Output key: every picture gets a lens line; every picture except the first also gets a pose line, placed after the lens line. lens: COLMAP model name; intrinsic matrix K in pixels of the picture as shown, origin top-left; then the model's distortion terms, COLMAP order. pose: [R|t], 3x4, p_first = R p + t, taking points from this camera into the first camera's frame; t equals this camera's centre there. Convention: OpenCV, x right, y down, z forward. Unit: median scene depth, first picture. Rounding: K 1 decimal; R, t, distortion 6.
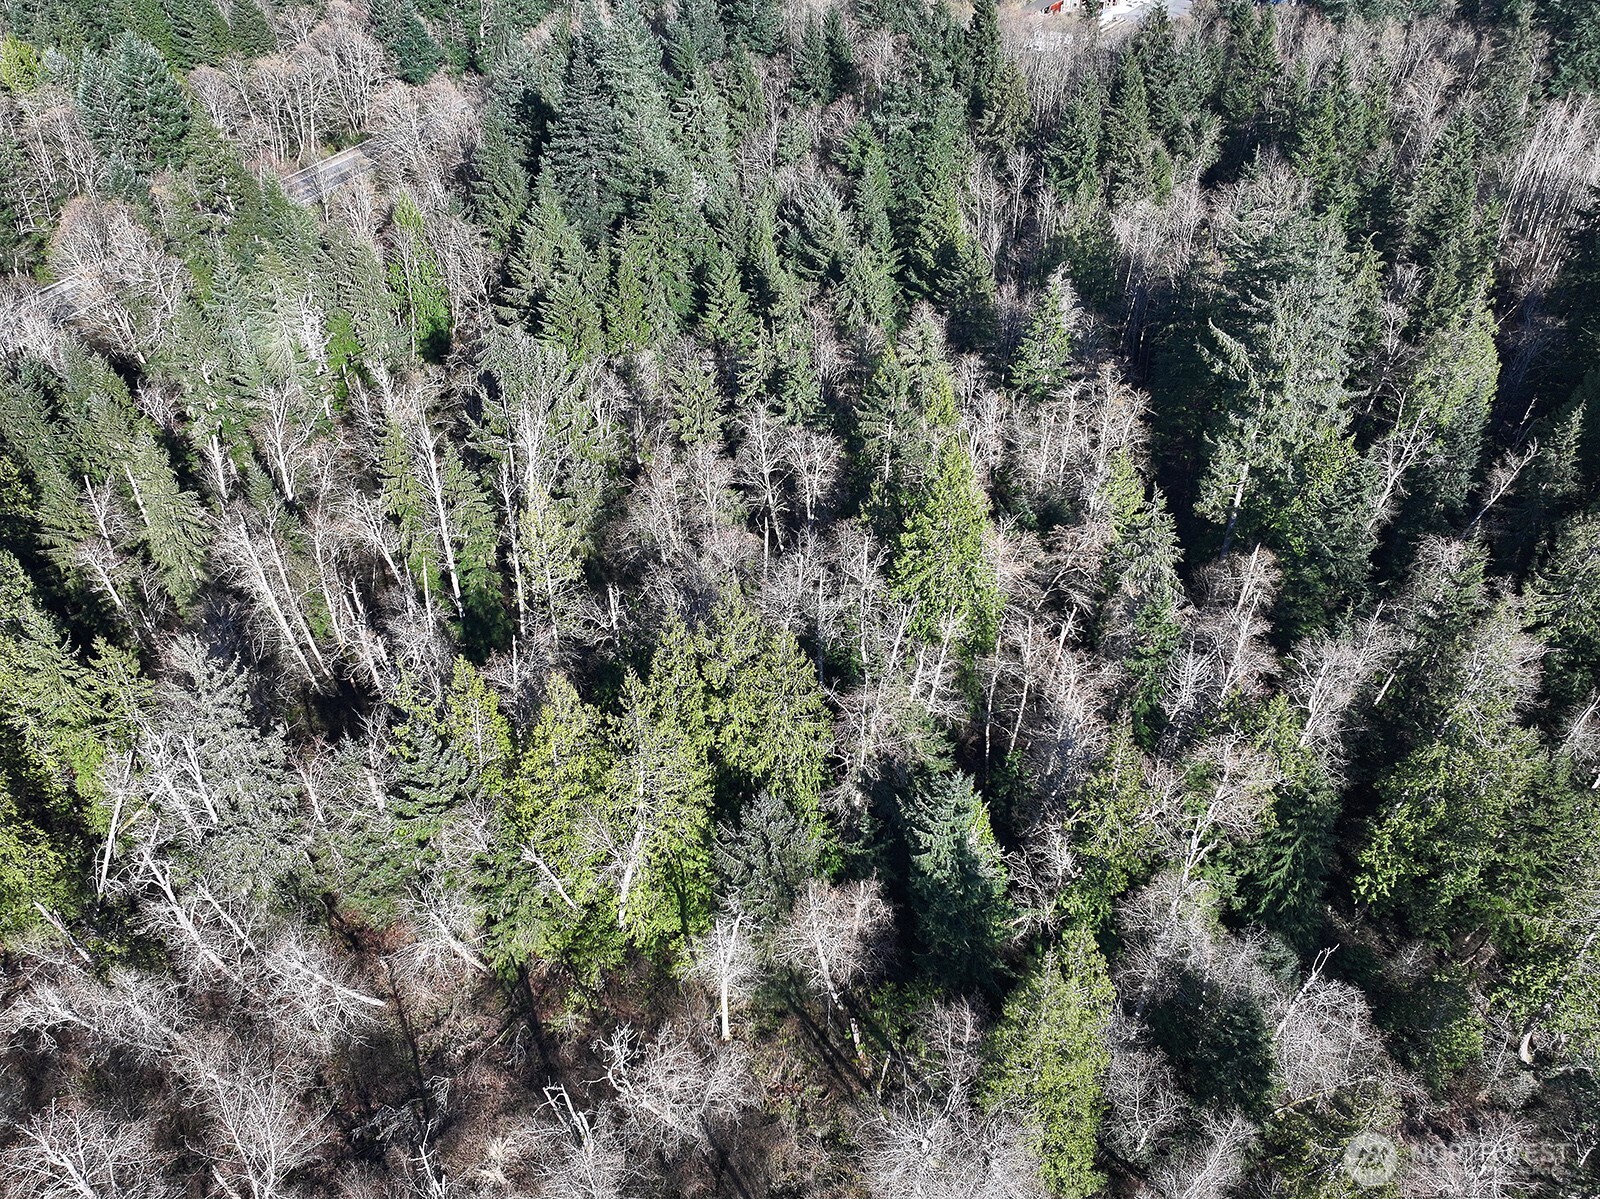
lens RADIAL K [[1287.2, 0, 797.6], [0, 1287.2, 593.5], [0, 0, 1]] dist [-0.000375, 0.003260]
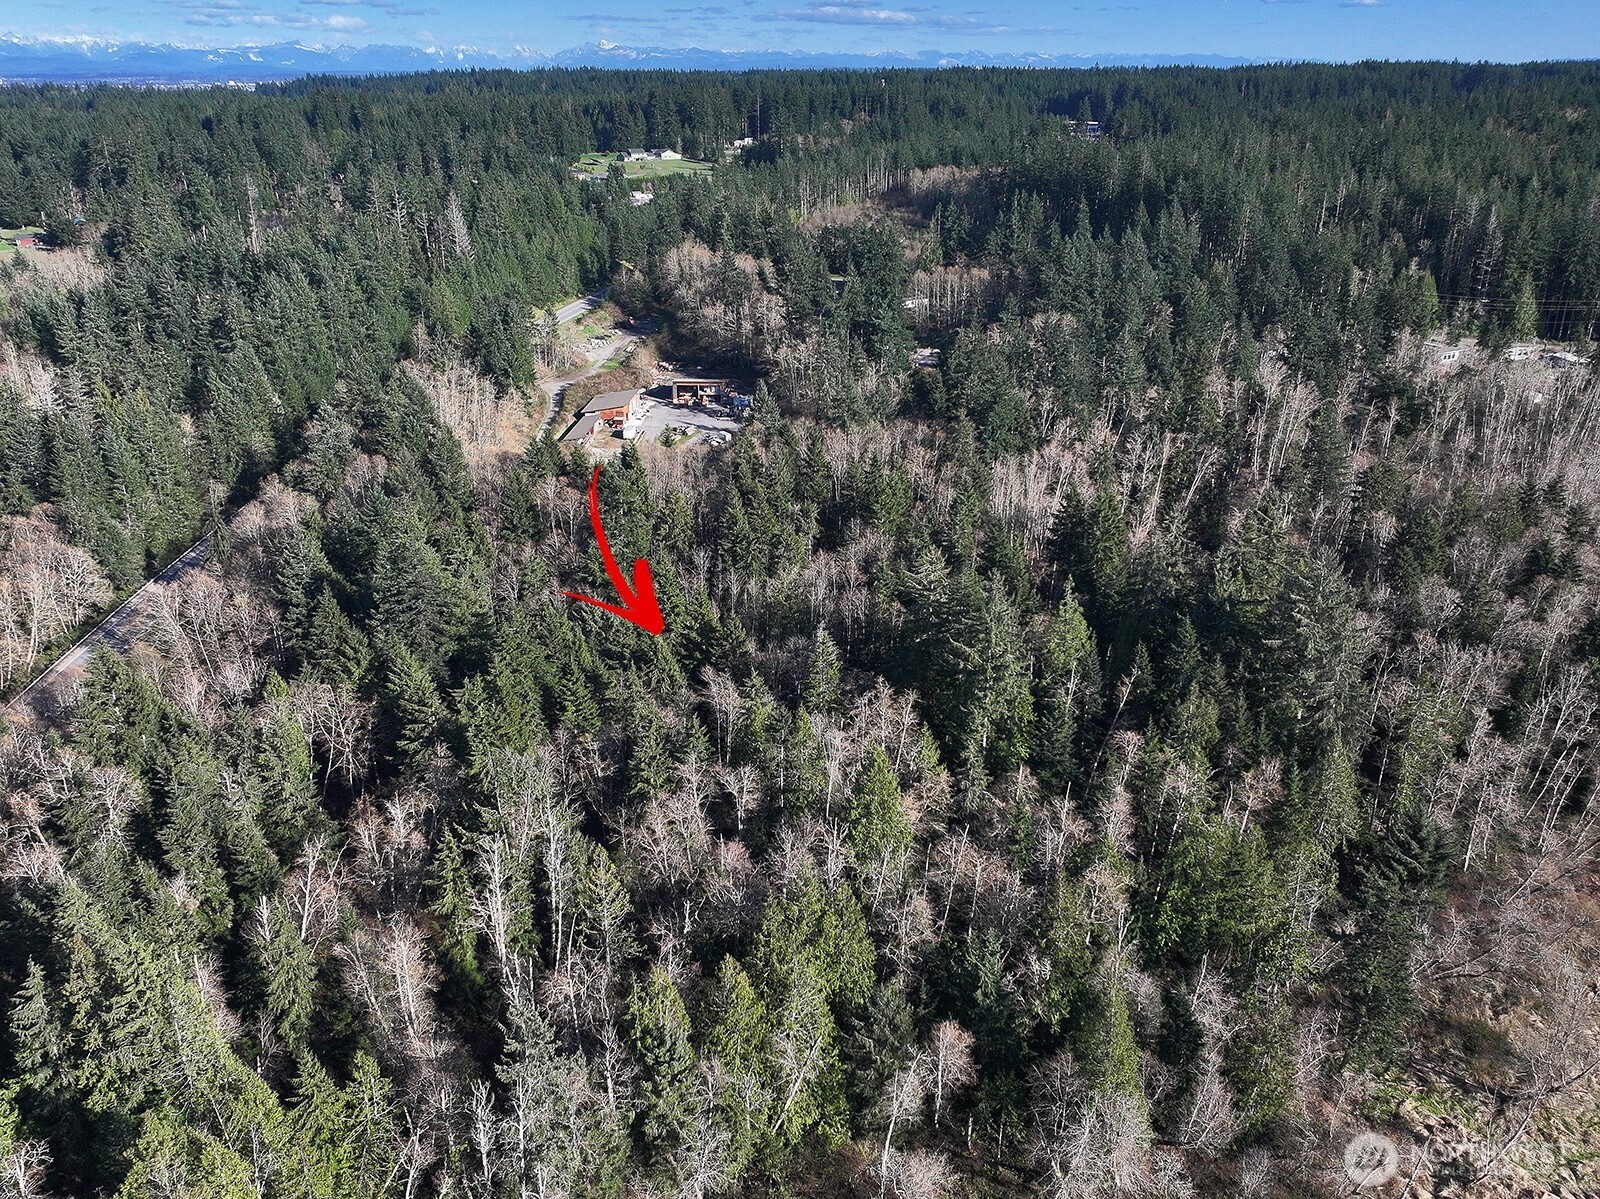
lens RADIAL K [[1287.2, 0, 804.1], [0, 1287.2, 601.4], [0, 0, 1]] dist [-0.000375, 0.003260]
pose [[0.866738, -0.186115, 0.462738, -0.534666], [0.295116, 0.939302, -0.174980, -0.024838], [-0.402084, 0.288223, 0.869054, -0.316914]]
